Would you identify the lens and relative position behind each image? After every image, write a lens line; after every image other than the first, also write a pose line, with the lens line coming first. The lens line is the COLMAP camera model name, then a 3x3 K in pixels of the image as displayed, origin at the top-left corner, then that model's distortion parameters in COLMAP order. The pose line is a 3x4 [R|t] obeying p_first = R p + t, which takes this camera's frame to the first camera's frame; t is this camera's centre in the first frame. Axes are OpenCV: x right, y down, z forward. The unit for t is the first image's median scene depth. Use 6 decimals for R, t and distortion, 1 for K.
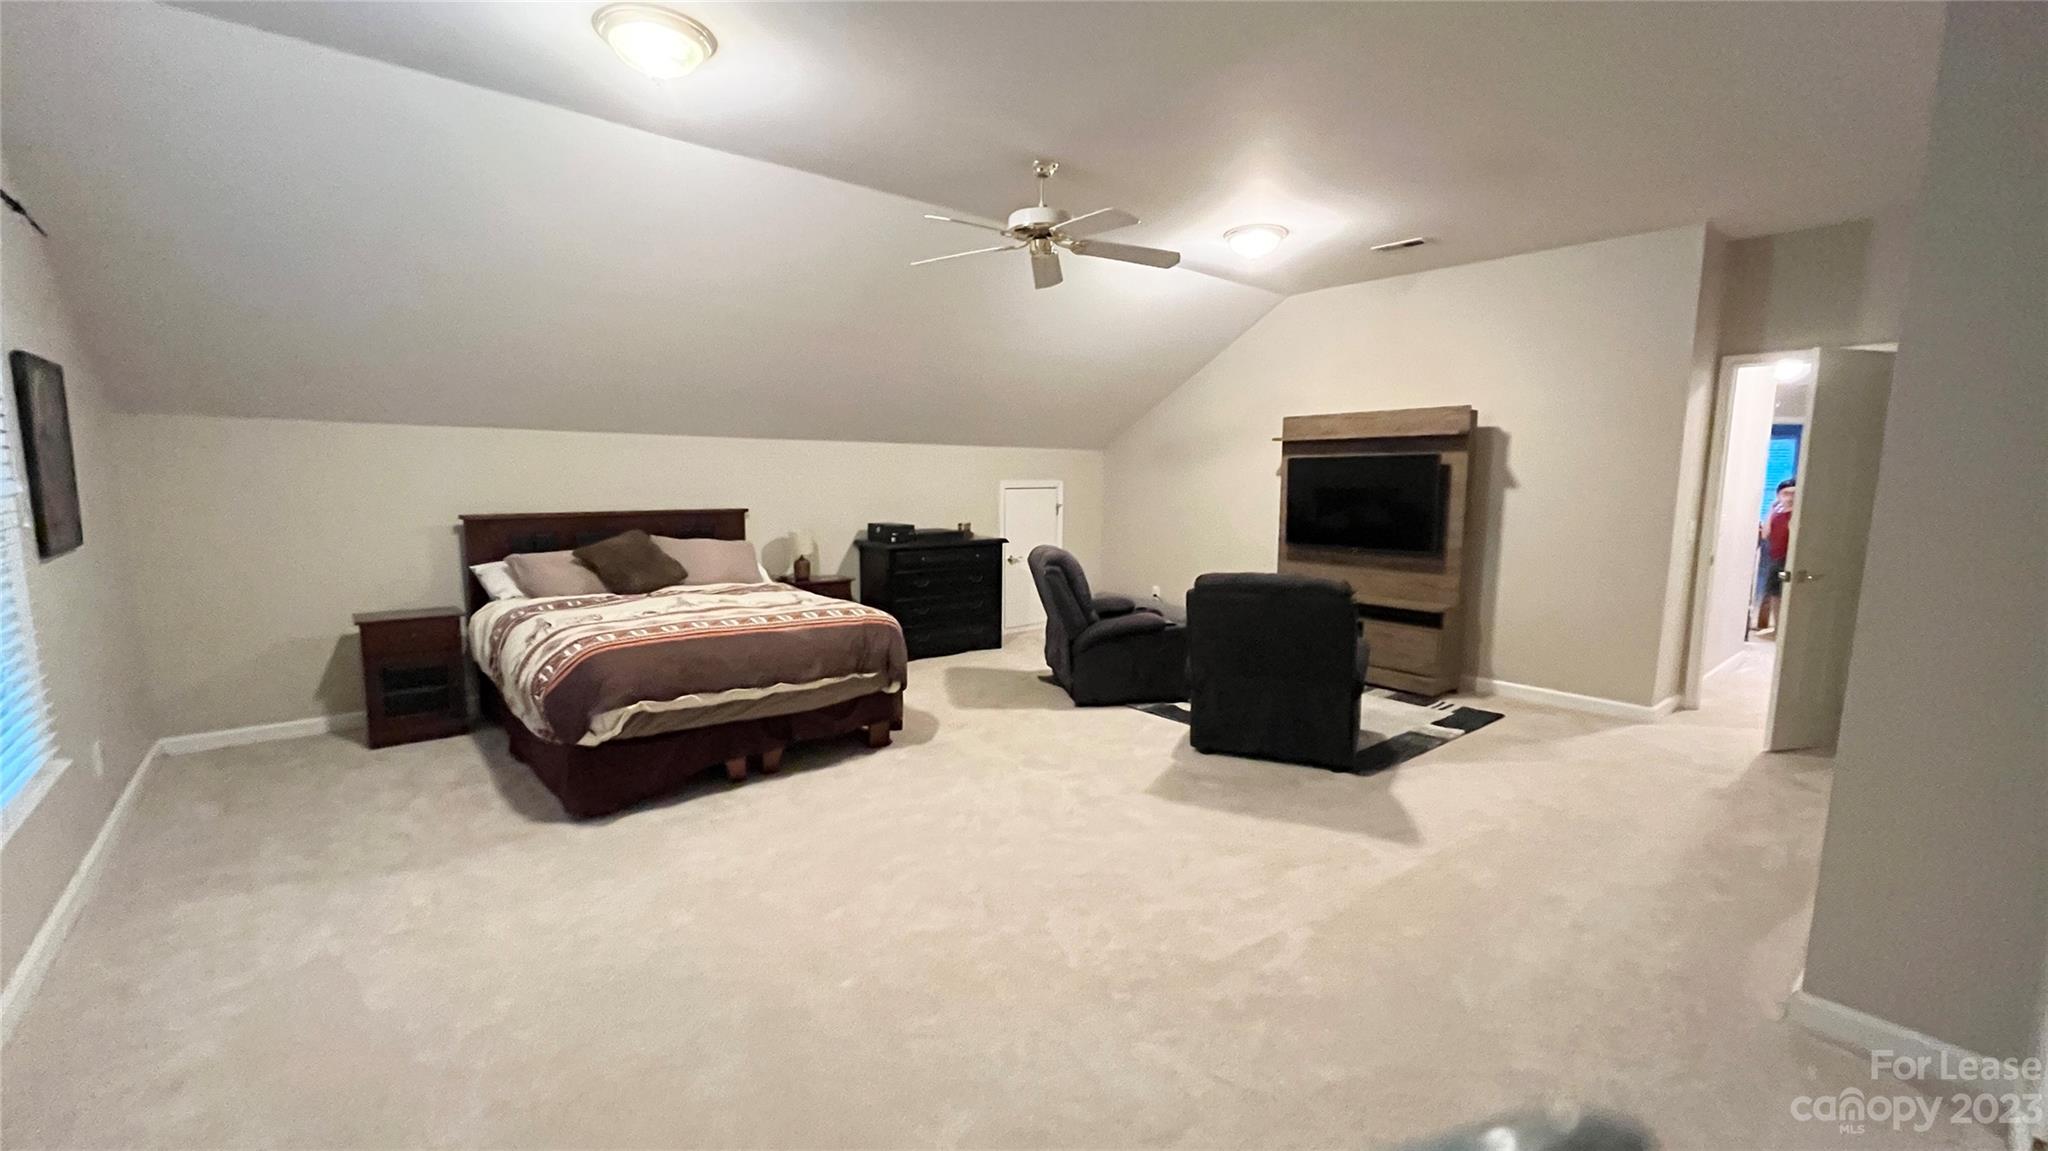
lens RADIAL K [[827.3, 0, 1020.7], [0, 827.3, 577.9], [0, 0, 1]] dist [-0.008629, -0.000107]
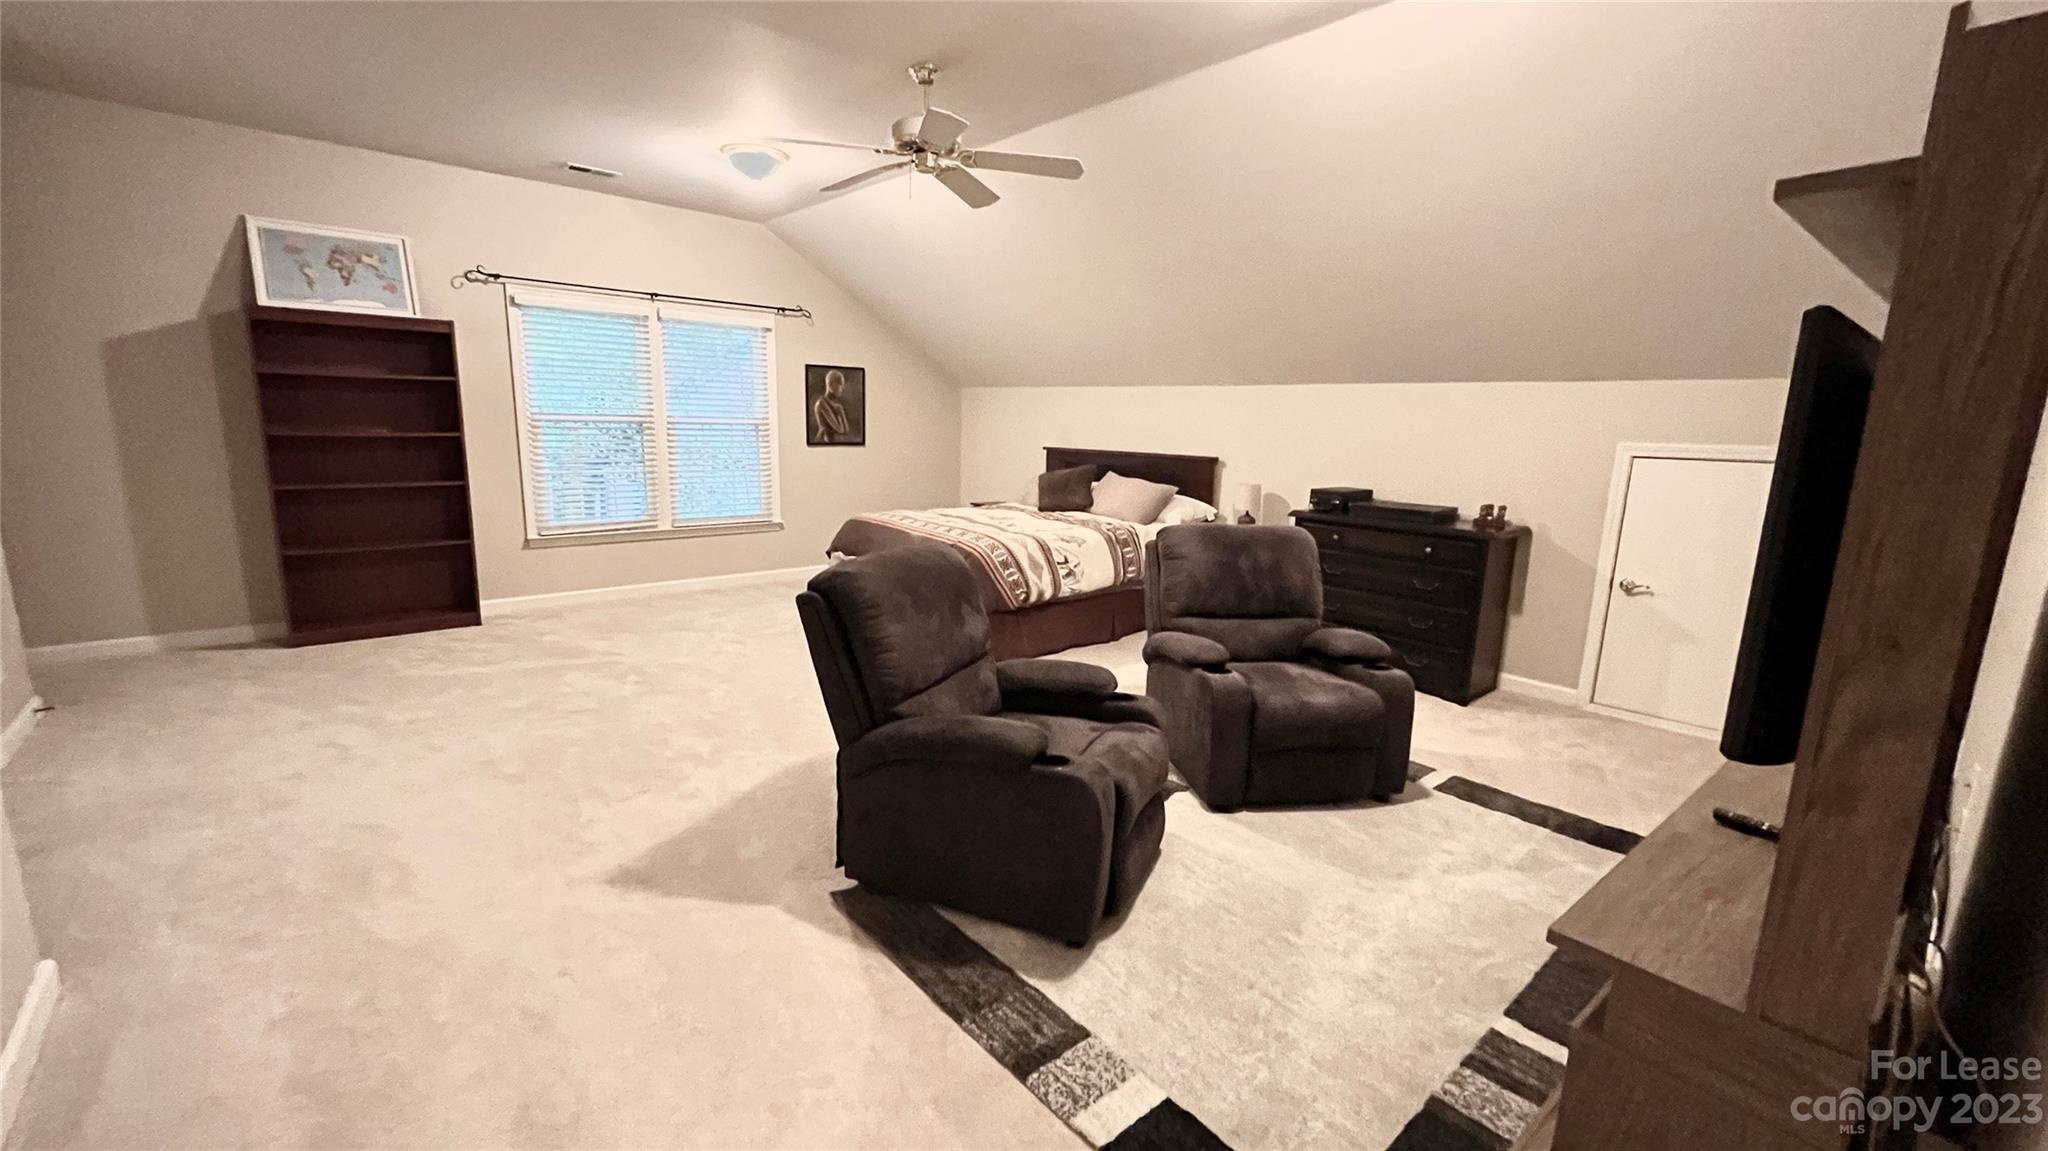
lens RADIAL K [[827.3, 0, 1021.5], [0, 827.3, 576.3], [0, 0, 1]] dist [-0.008629, -0.000107]
pose [[0.001153, 0.179429, -0.983770, 0.847568], [-0.146317, 0.973214, 0.177332, -0.107657], [0.989237, 0.143738, 0.027376, 0.935189]]
